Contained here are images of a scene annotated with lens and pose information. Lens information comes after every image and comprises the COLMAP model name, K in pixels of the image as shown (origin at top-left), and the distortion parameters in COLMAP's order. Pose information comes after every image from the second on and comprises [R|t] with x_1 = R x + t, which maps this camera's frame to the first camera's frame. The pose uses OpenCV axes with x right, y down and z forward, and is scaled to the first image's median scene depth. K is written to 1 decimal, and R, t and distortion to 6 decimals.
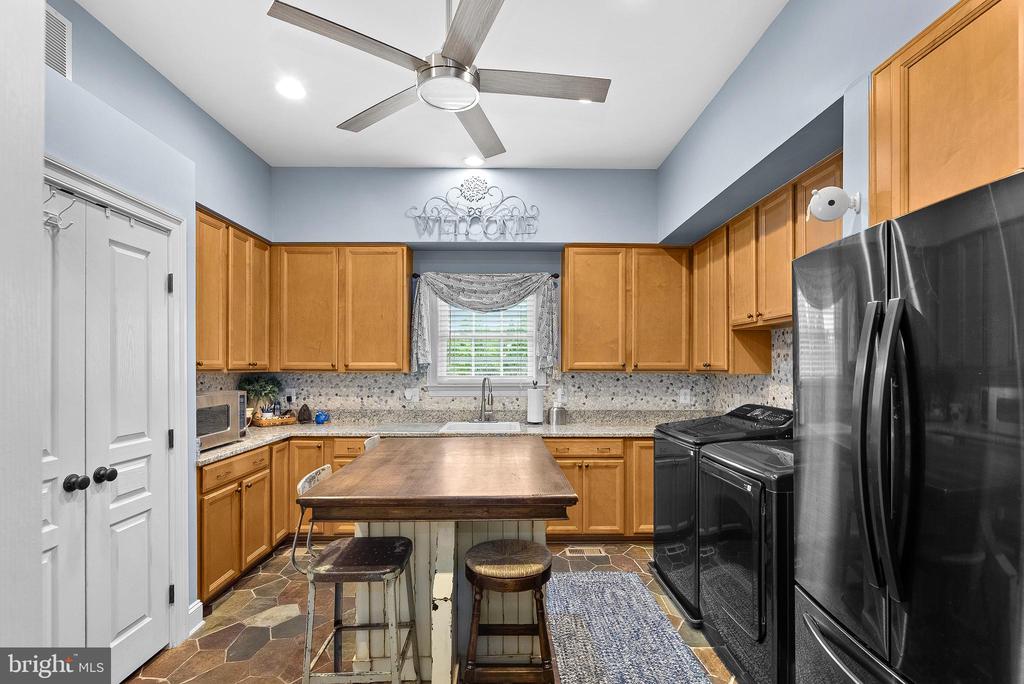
lens RADIAL K [[466.4, 0, 513.8], [0, 466.4, 362.8], [0, 0, 1]] dist [-0.022608, 0.000191]
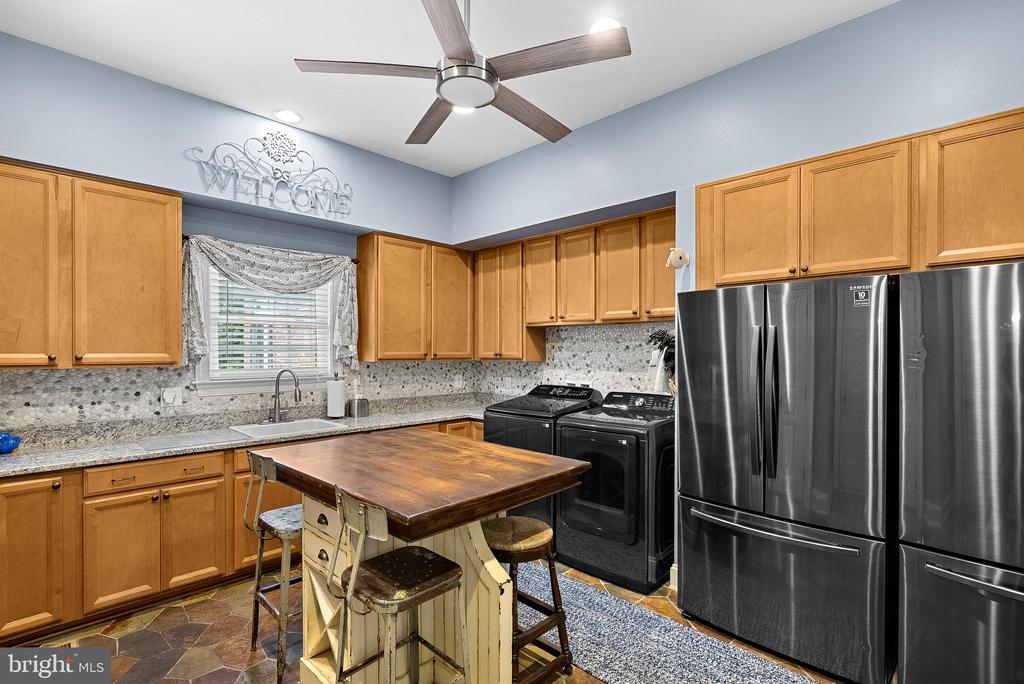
lens RADIAL K [[470.4, 0, 514.5], [0, 470.4, 348.6], [0, 0, 1]] dist [-0.002399, -0.000081]
pose [[0.718437, 0.001493, 0.695590, -0.364048], [-0.004058, 0.999990, 0.002044, -0.011523], [-0.695580, -0.004291, 0.718436, 0.087064]]
